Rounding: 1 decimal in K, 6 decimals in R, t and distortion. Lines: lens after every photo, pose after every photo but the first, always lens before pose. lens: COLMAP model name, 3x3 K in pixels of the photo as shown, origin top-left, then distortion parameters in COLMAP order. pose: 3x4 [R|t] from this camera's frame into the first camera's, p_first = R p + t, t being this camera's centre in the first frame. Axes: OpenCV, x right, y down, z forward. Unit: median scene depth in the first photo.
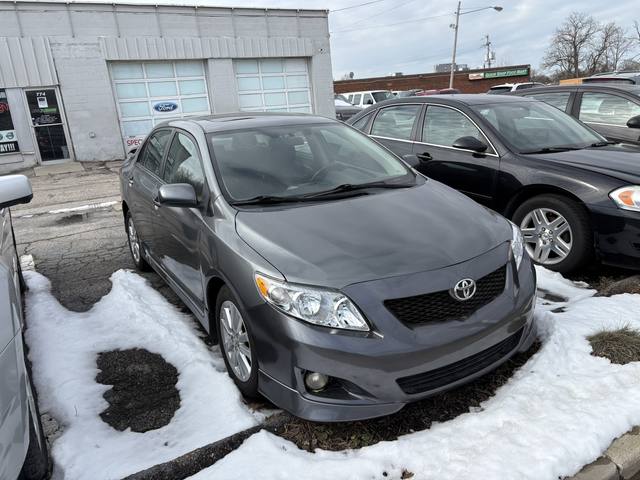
lens RADIAL K [[485.8, 0, 320.0], [0, 485.8, 240.0], [0, 0, 1]] dist [0.050648, -0.052686]
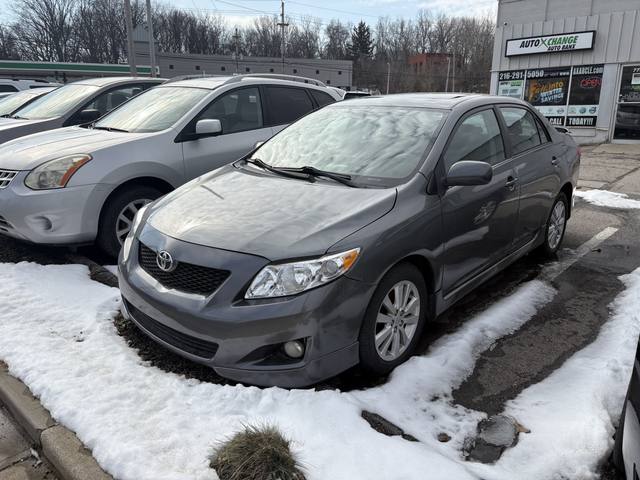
lens RADIAL K [[485.8, 0, 320.0], [0, 485.8, 240.0], [0, 0, 1]] dist [0.050648, -0.052686]
pose [[0.277452, 0.323387, -0.904678, 0.235845], [-0.279750, 0.928037, 0.245941, -0.052534], [0.919108, 0.184847, 0.347953, 0.162667]]
